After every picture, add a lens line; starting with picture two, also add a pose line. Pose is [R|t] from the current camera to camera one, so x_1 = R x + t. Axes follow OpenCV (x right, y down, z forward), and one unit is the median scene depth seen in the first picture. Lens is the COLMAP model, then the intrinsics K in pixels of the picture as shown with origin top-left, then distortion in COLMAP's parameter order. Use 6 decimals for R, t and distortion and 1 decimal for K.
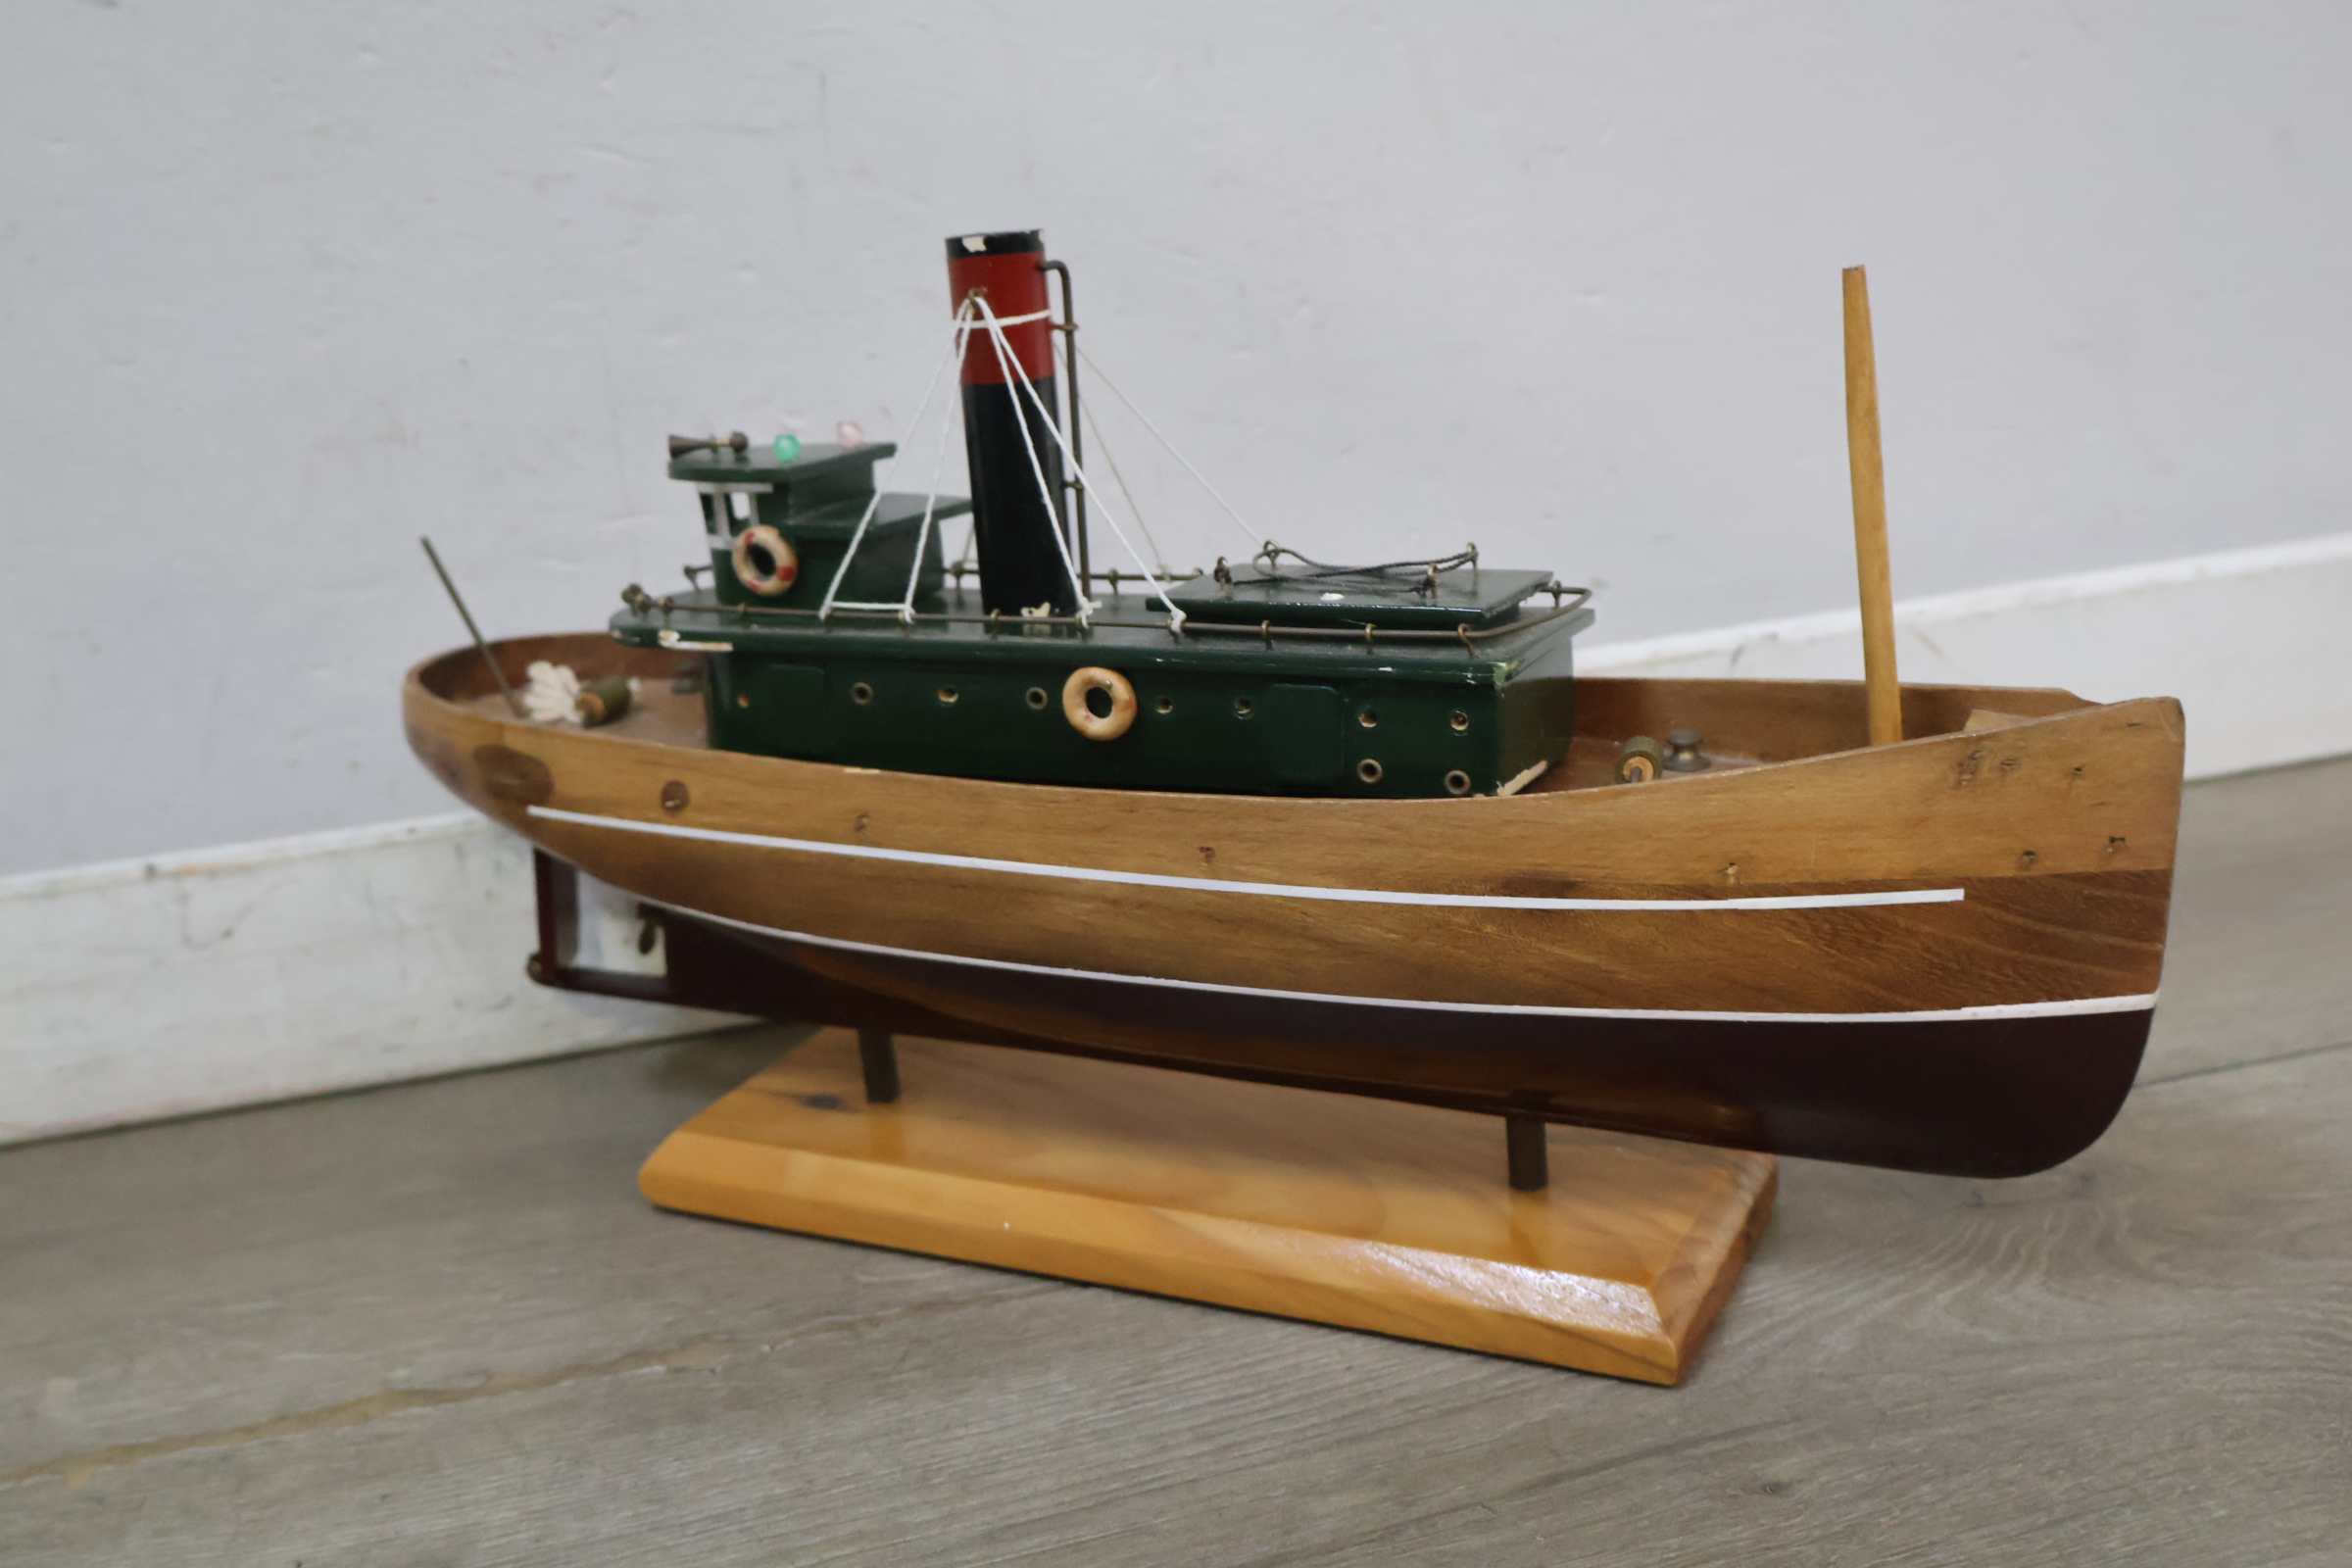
lens RADIAL K [[2500.9, 0, 1177.0], [0, 2500.9, 764.9], [0, 0, 1]] dist [0.004673, 0.000000]
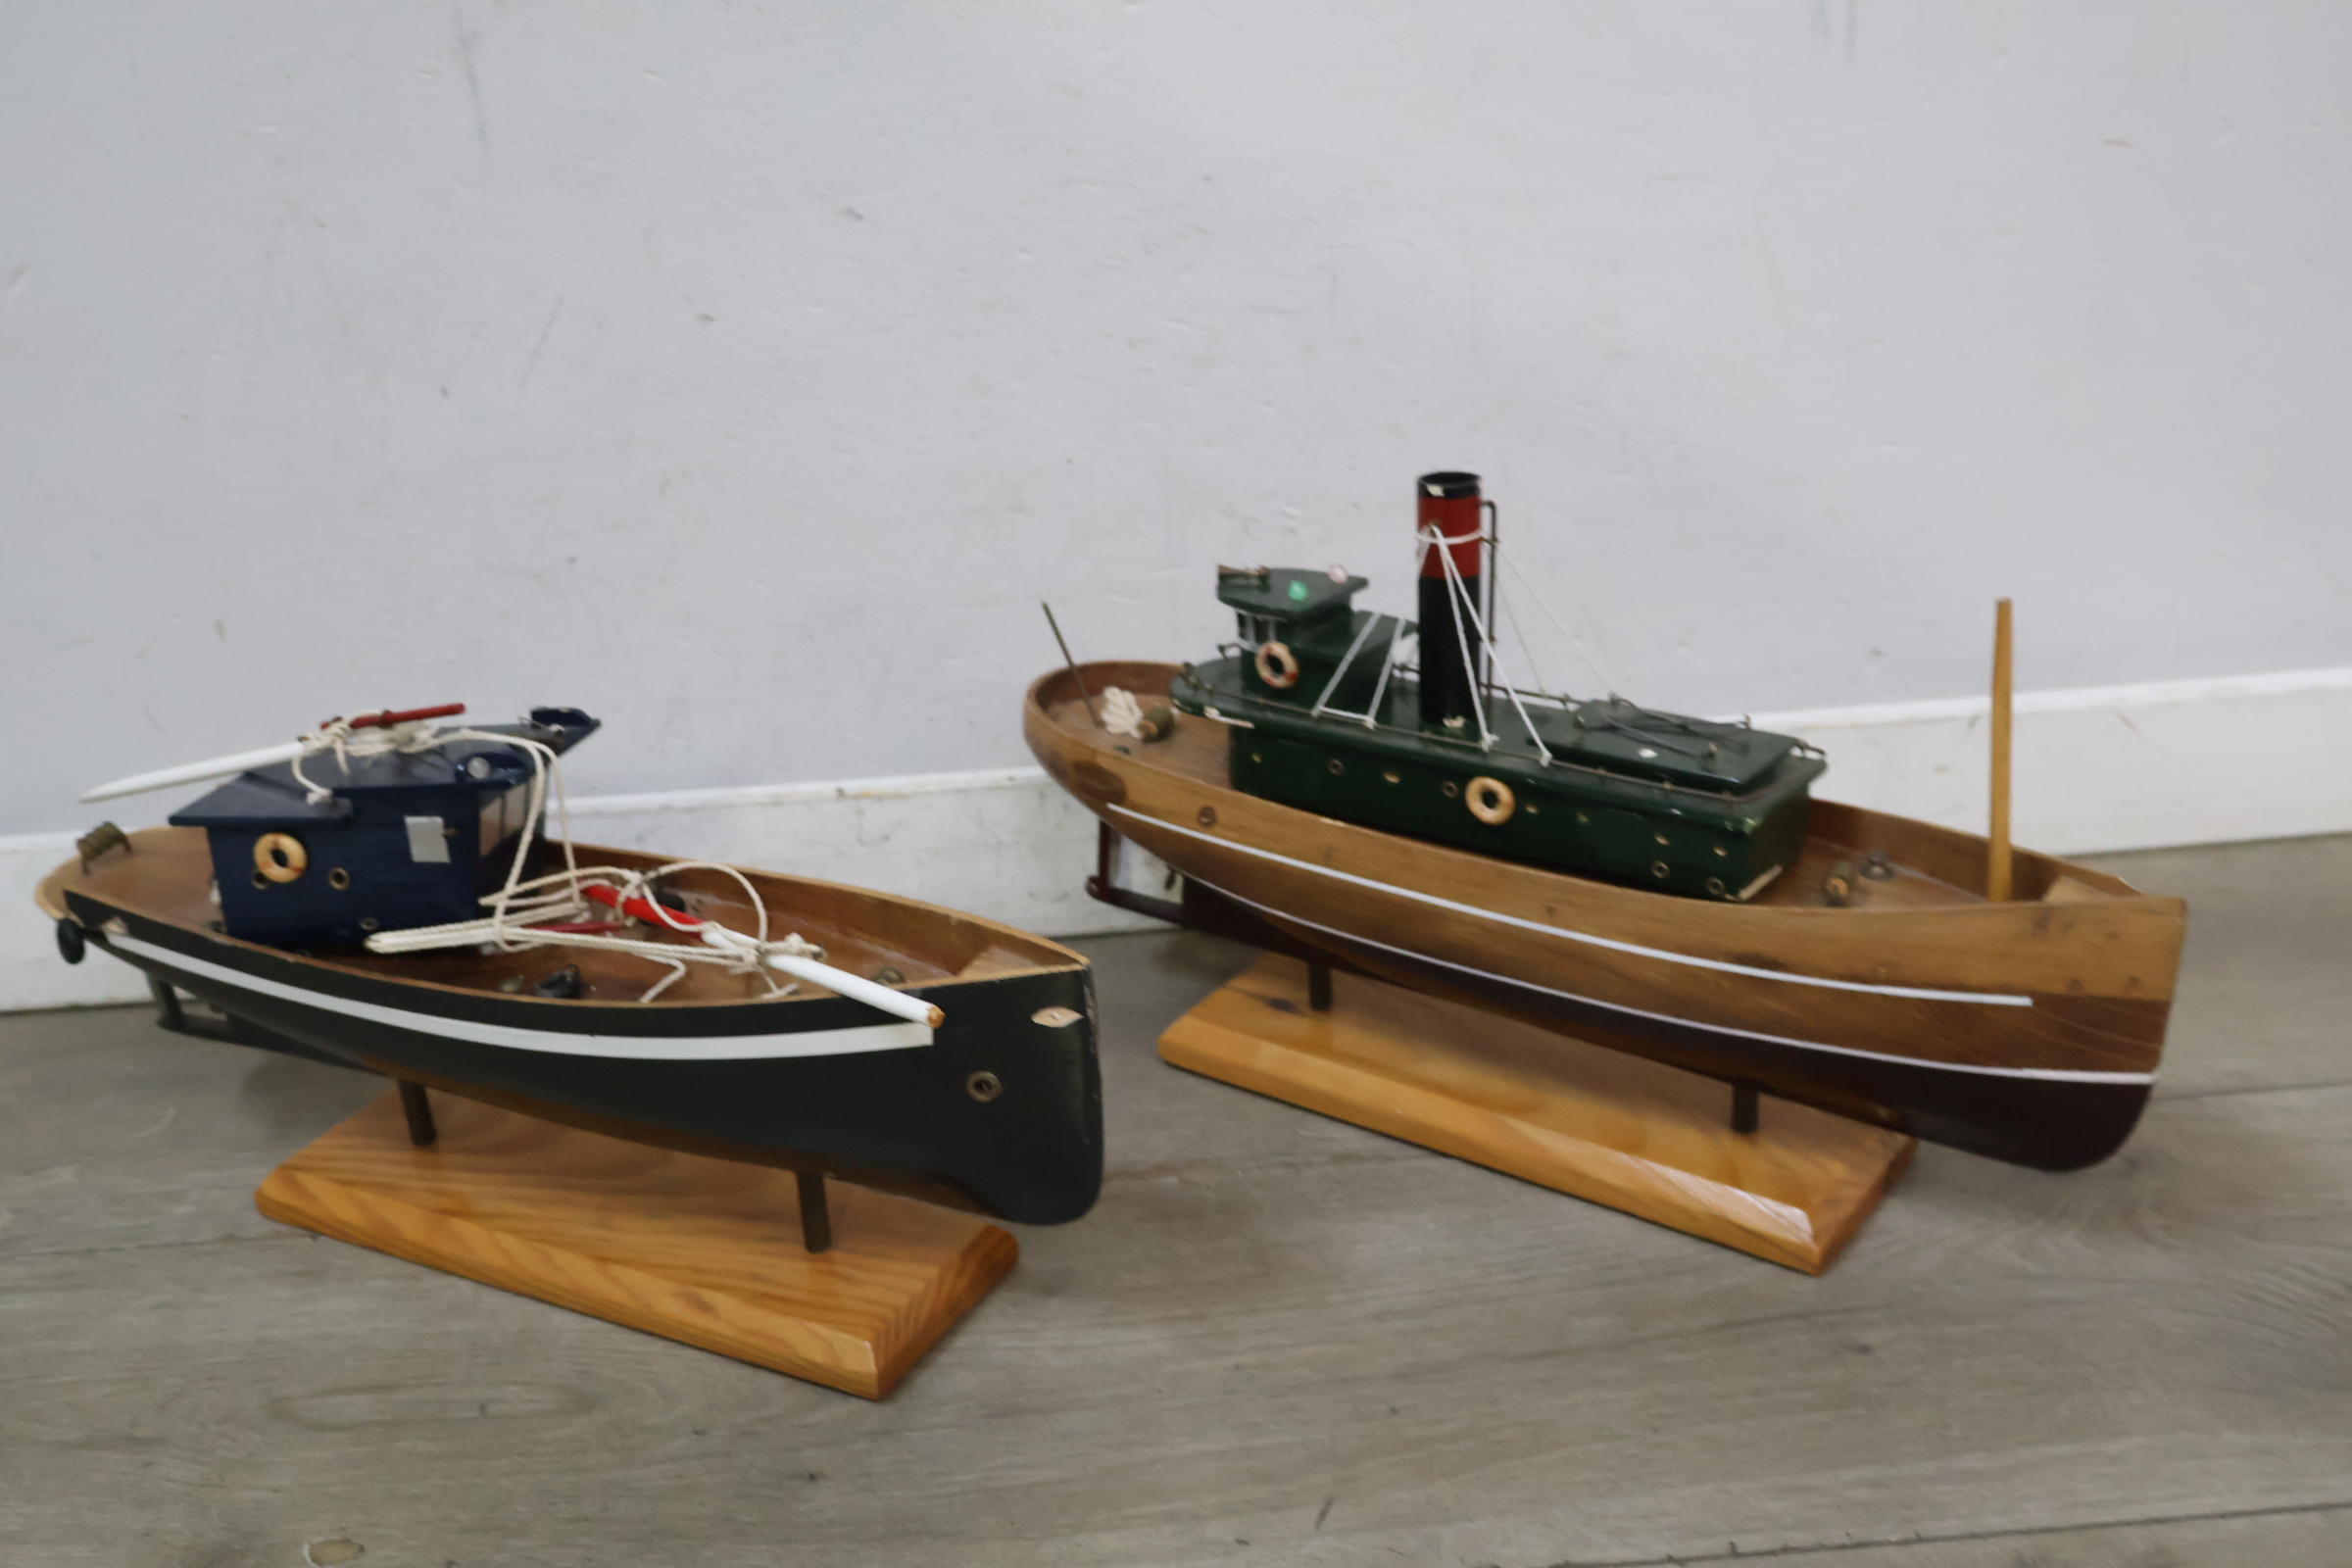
lens RADIAL K [[2500.9, 0, 1187.5], [0, 2500.9, 775.1], [0, 0, 1]] dist [0.004673, 0.000000]
pose [[0.985722, 0.094599, -0.139293, -0.001724], [-0.076108, 0.988247, 0.132571, -0.222967], [0.150197, -0.120077, 0.981337, -0.524258]]
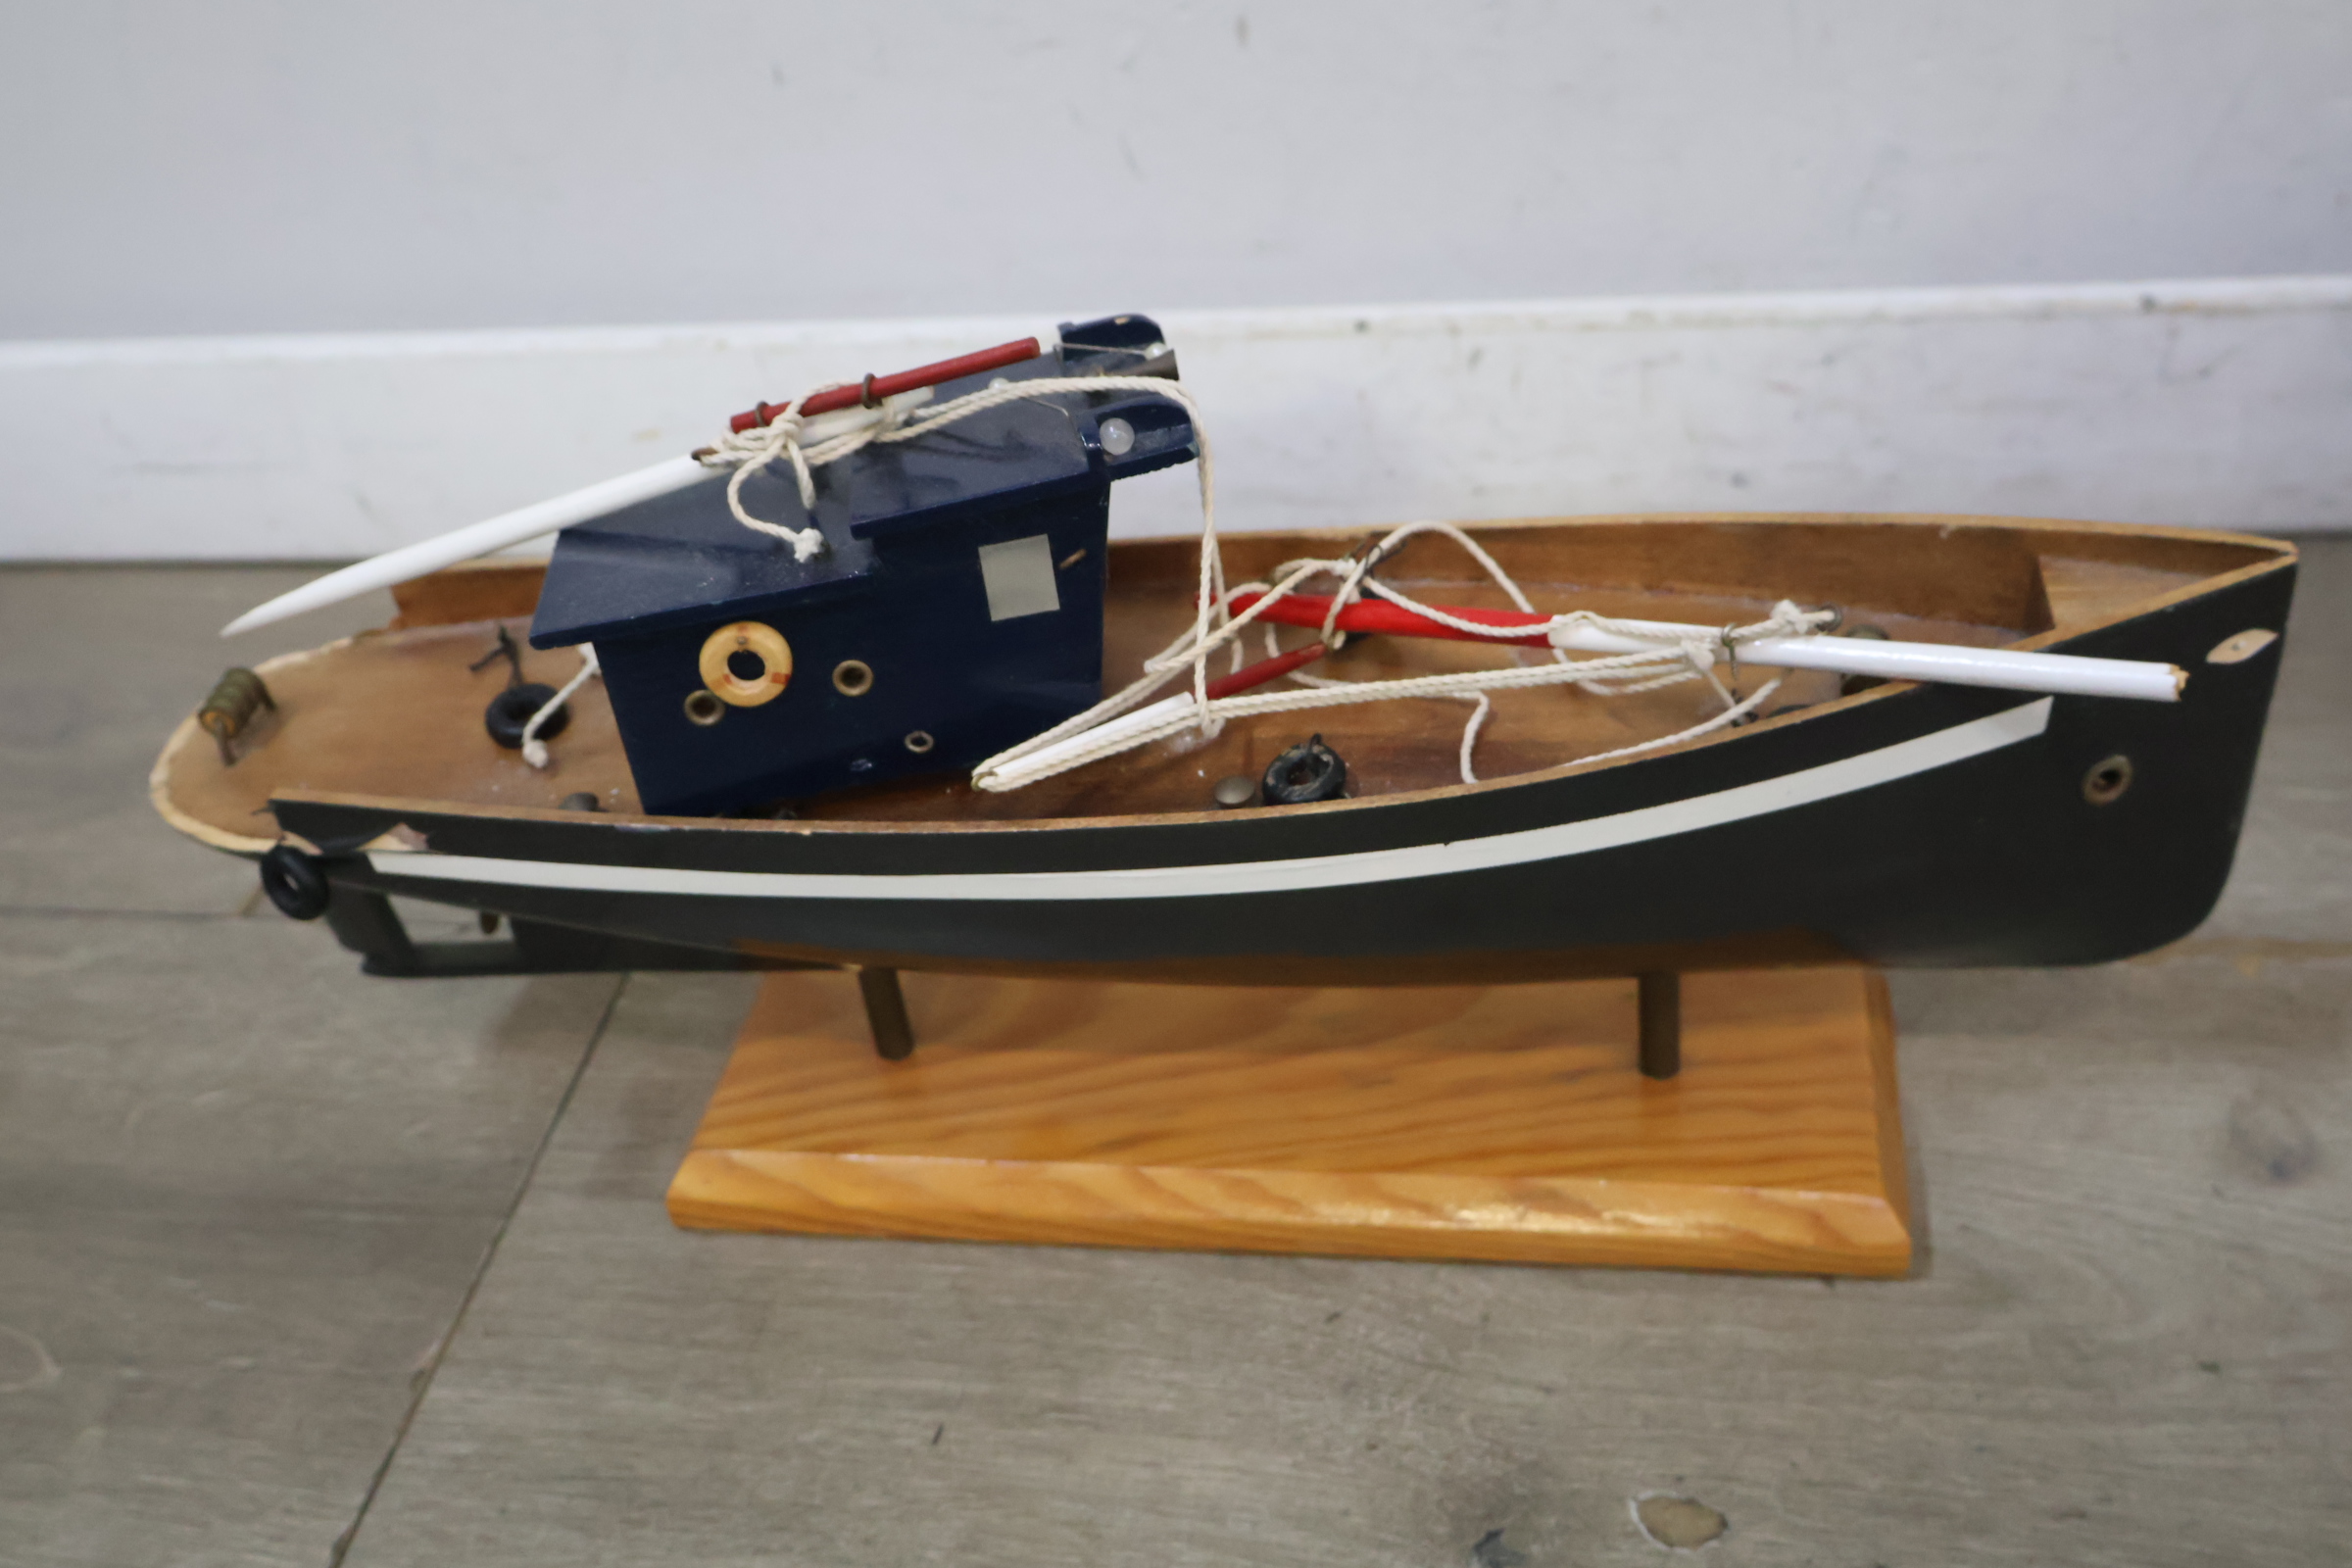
lens RADIAL K [[2500.9, 0, 1155.2], [0, 2500.9, 774.4], [0, 0, 1]] dist [0.004673, 0.000000]
pose [[0.988808, -0.107258, 0.103703, -0.678031], [0.071944, 0.951734, 0.298374, -0.145994], [-0.130700, -0.287574, 0.948799, 0.001054]]
